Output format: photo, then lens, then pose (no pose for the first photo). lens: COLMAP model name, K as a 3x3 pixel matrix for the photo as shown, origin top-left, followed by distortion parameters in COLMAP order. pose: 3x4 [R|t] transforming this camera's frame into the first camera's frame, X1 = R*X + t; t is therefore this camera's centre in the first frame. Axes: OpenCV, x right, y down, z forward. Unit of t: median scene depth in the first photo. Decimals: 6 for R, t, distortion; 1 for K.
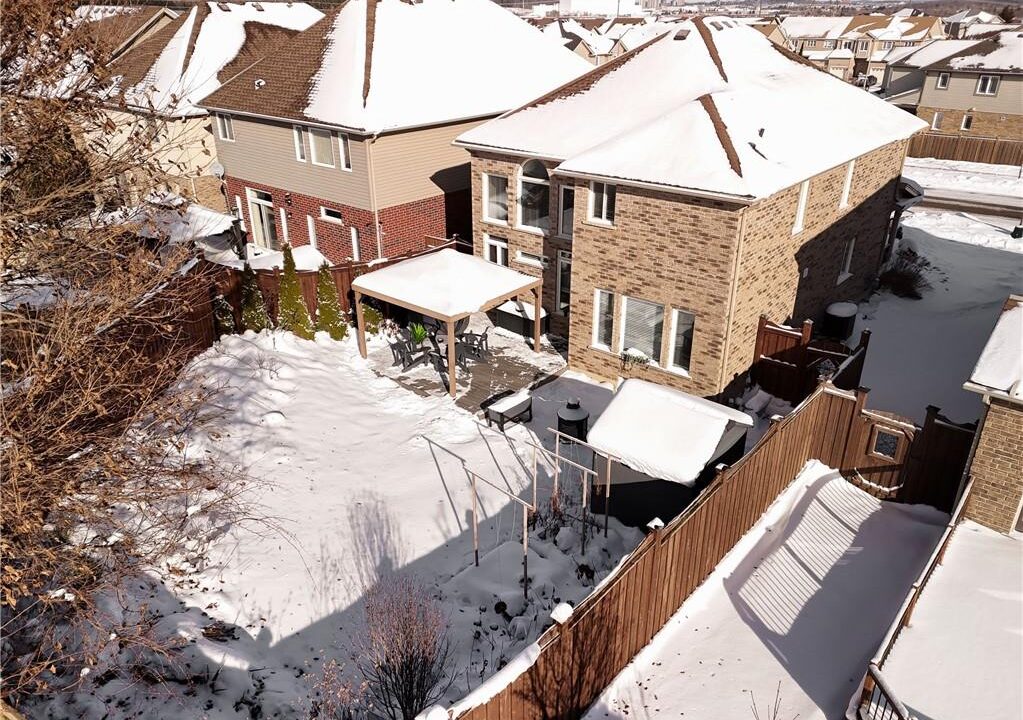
lens RADIAL K [[747.0, 0, 514.7], [0, 747.0, 359.2], [0, 0, 1]] dist [0.078514, -0.063526]
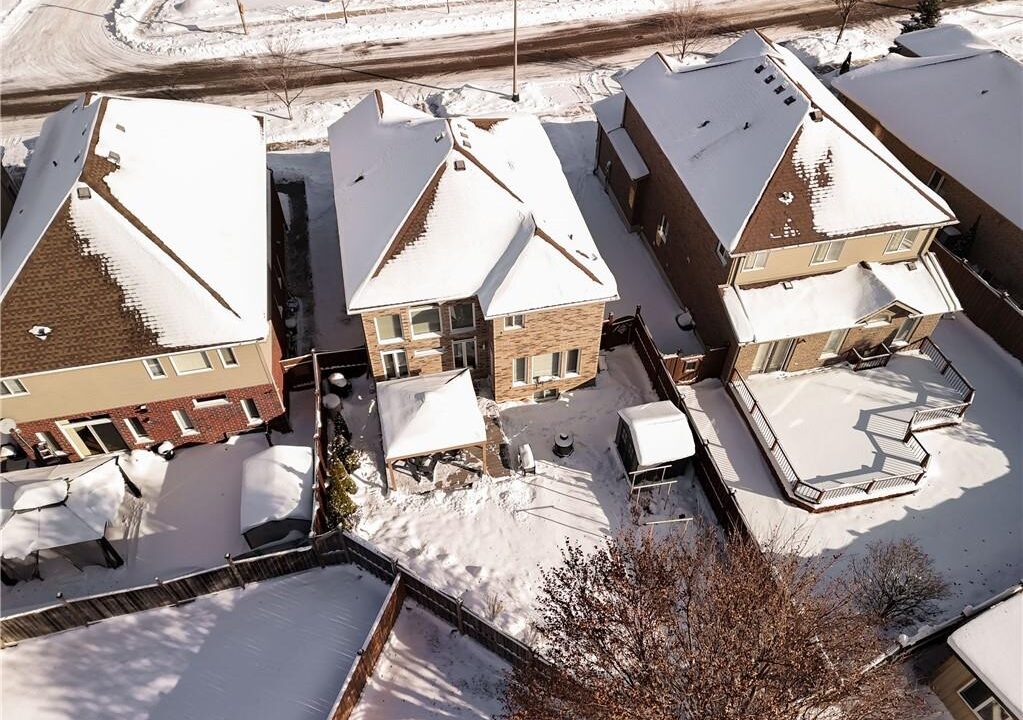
lens RADIAL K [[747.0, 0, 514.7], [0, 747.0, 359.2], [0, 0, 1]] dist [0.078514, -0.063526]
pose [[0.606677, -0.582907, 0.540521, -0.768976], [0.333975, 0.803920, 0.492111, -0.909943], [-0.721391, -0.118032, 0.682396, -0.054297]]
